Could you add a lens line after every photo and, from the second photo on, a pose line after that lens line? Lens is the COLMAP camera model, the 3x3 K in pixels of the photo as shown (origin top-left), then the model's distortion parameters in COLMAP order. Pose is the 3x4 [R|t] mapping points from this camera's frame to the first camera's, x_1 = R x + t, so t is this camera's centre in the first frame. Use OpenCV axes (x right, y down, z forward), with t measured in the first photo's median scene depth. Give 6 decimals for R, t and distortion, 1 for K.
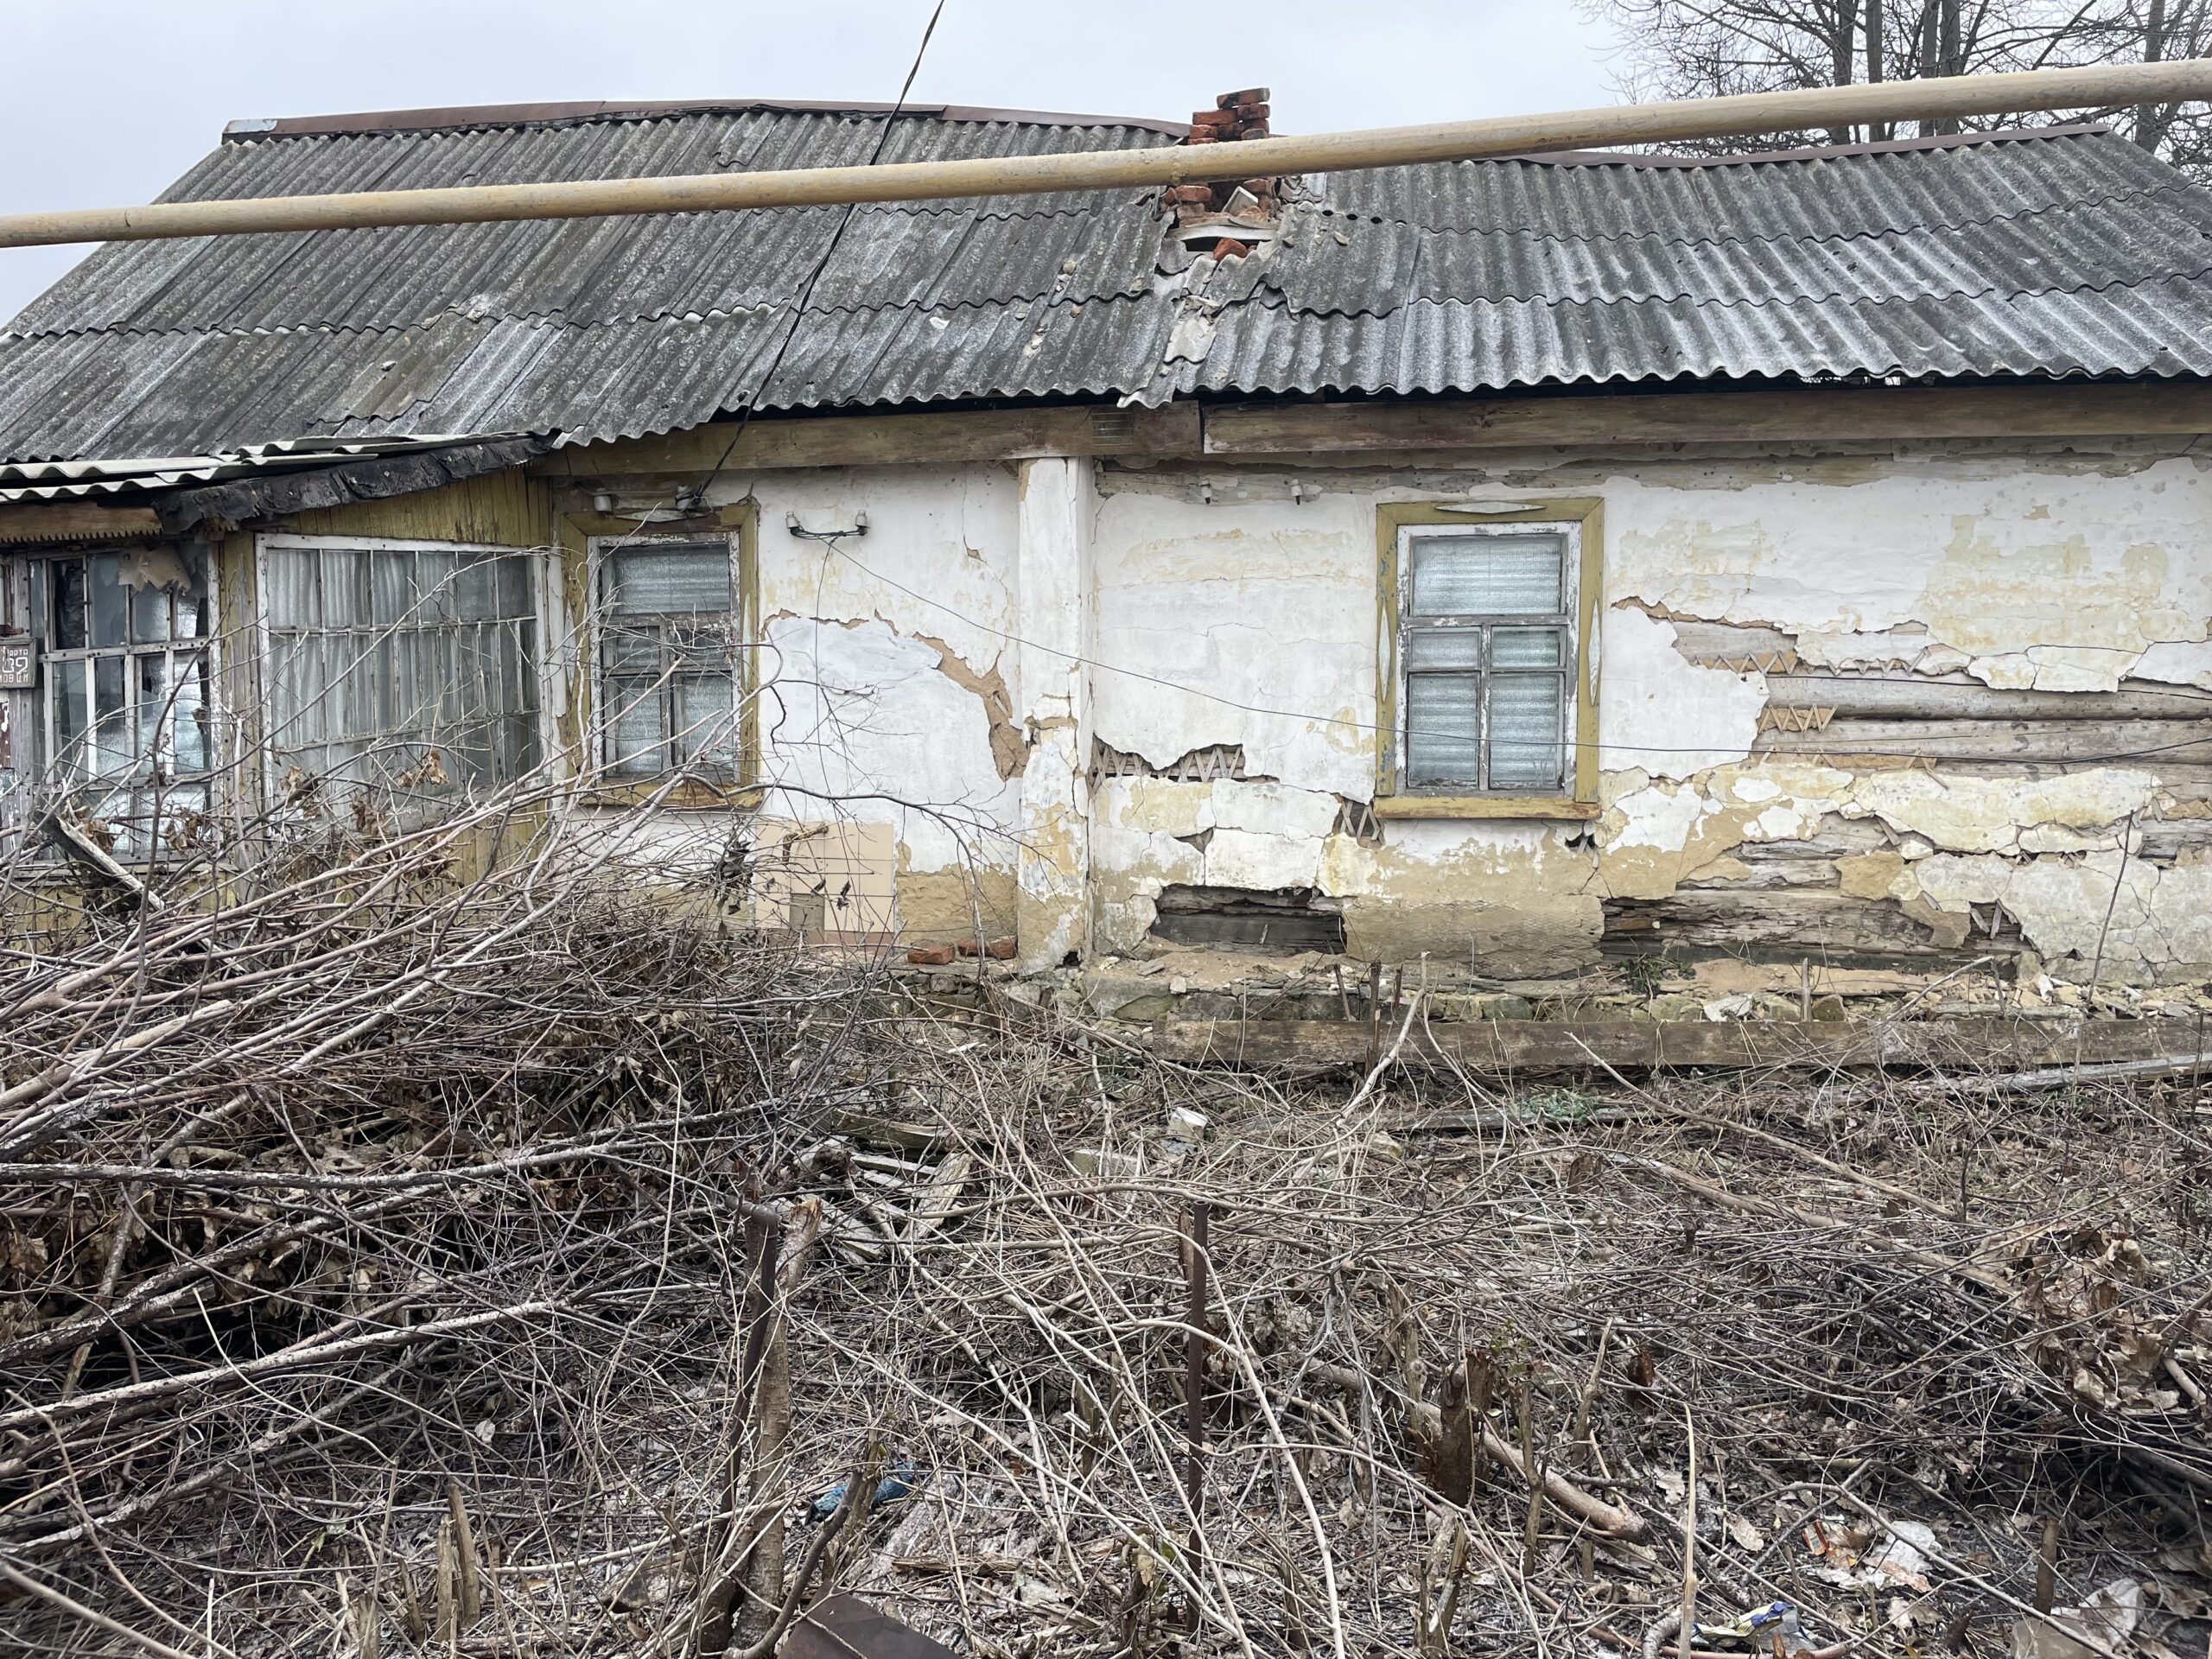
lens RADIAL K [[1625.8, 0, 1106.0], [0, 1625.8, 829.5], [0, 0, 1]] dist [0.099487, -0.126468]
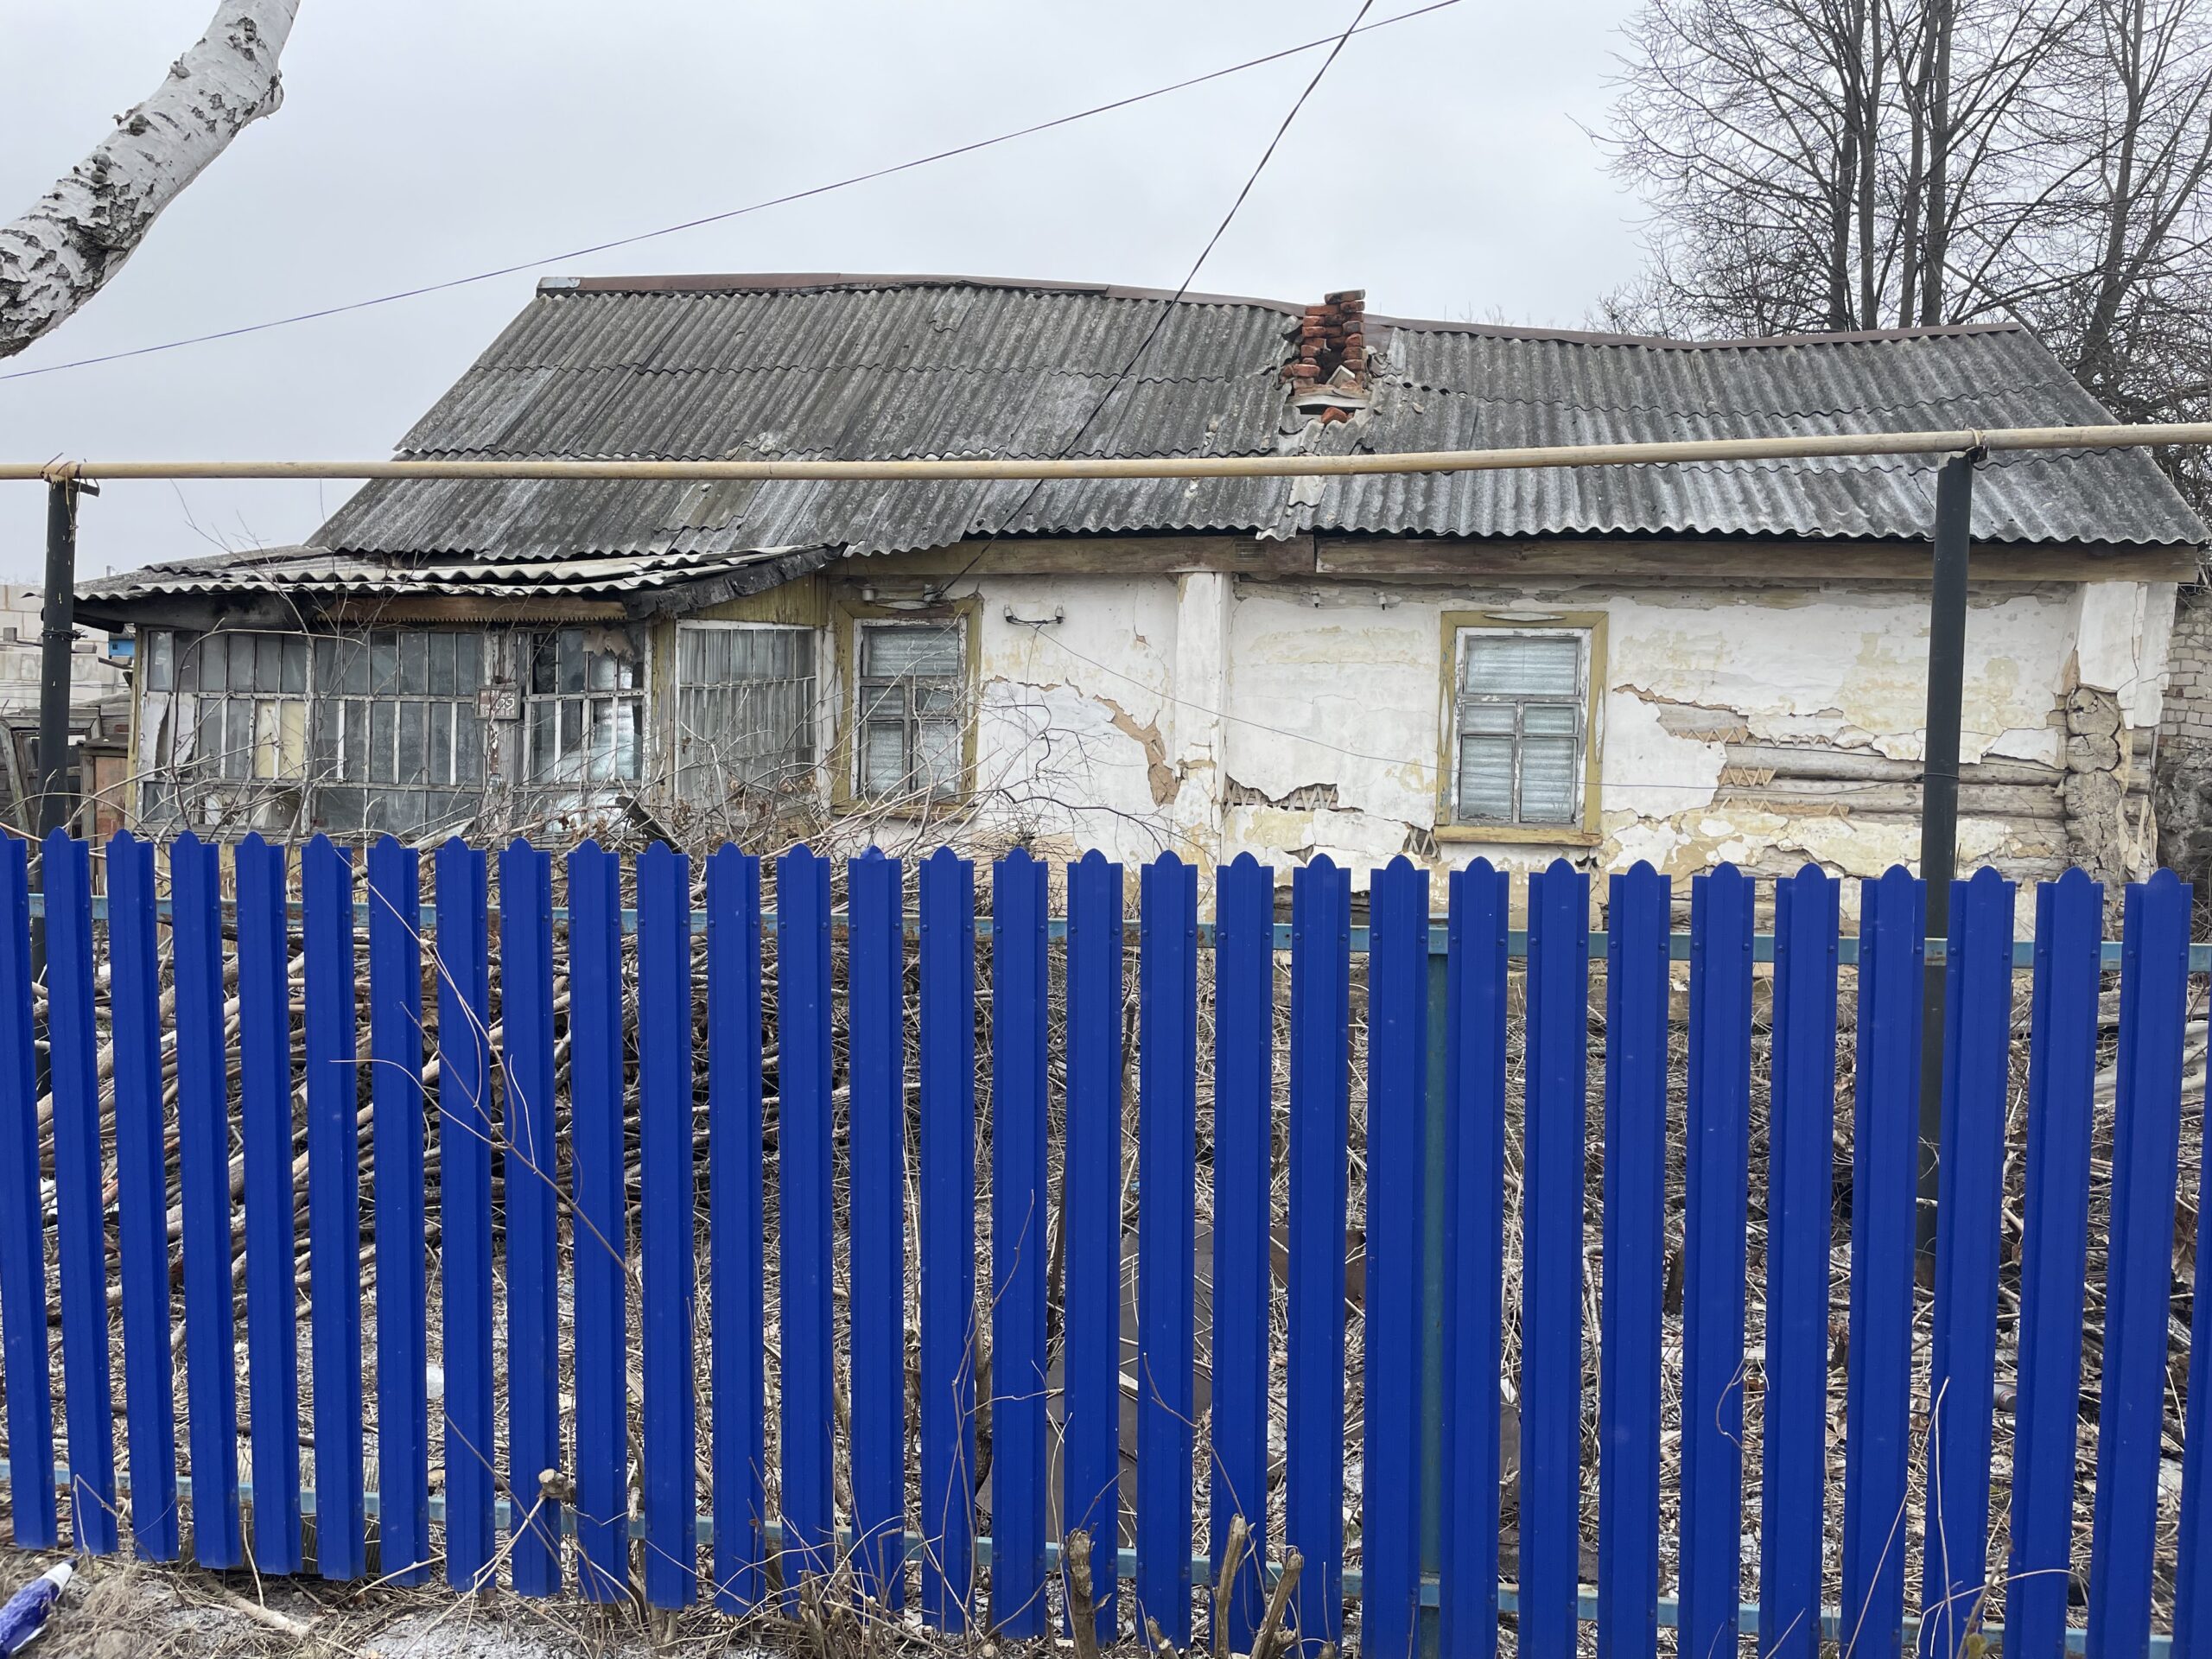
lens RADIAL K [[1625.8, 0, 1106.0], [0, 1625.8, 829.5], [0, 0, 1]] dist [0.099487, -0.126468]
pose [[0.999230, 0.029842, -0.025458, -0.074404], [-0.030633, 0.999040, -0.031300, 0.034529], [0.024500, 0.032056, 0.999186, -0.366249]]
